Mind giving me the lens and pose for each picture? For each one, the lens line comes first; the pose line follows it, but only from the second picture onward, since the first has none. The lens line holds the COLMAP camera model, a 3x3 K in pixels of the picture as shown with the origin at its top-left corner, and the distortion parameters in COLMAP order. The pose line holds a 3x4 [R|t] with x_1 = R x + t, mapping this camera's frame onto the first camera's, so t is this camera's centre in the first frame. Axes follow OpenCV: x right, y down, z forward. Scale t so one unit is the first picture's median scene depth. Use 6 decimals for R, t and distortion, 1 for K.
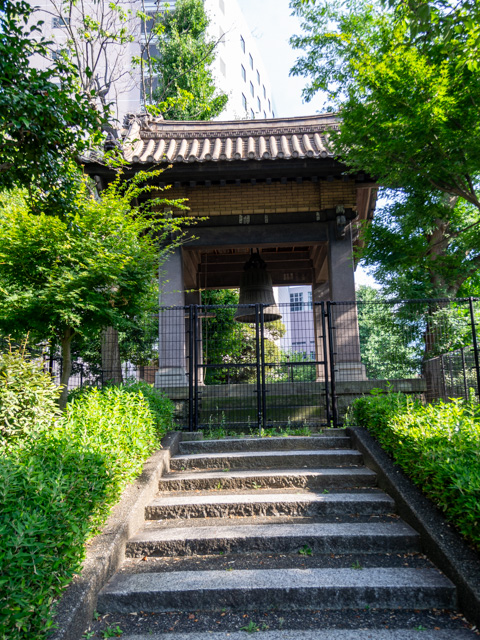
lens RADIAL K [[536.4, 0, 240.0], [0, 536.4, 320.0], [0, 0, 1]] dist [0.001030, 0.000077]
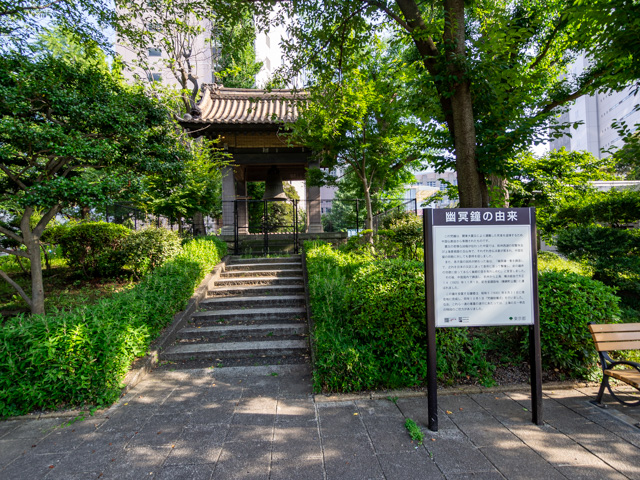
lens RADIAL K [[365.2, 0, 320.0], [0, 365.2, 240.0], [0, 0, 1]] dist [-0.001434, -0.000185]
pose [[0.995974, 0.002017, 0.089619, 0.159079], [-0.015969, 0.987747, 0.155243, -0.133734], [-0.088208, -0.156049, 0.983803, -0.700702]]
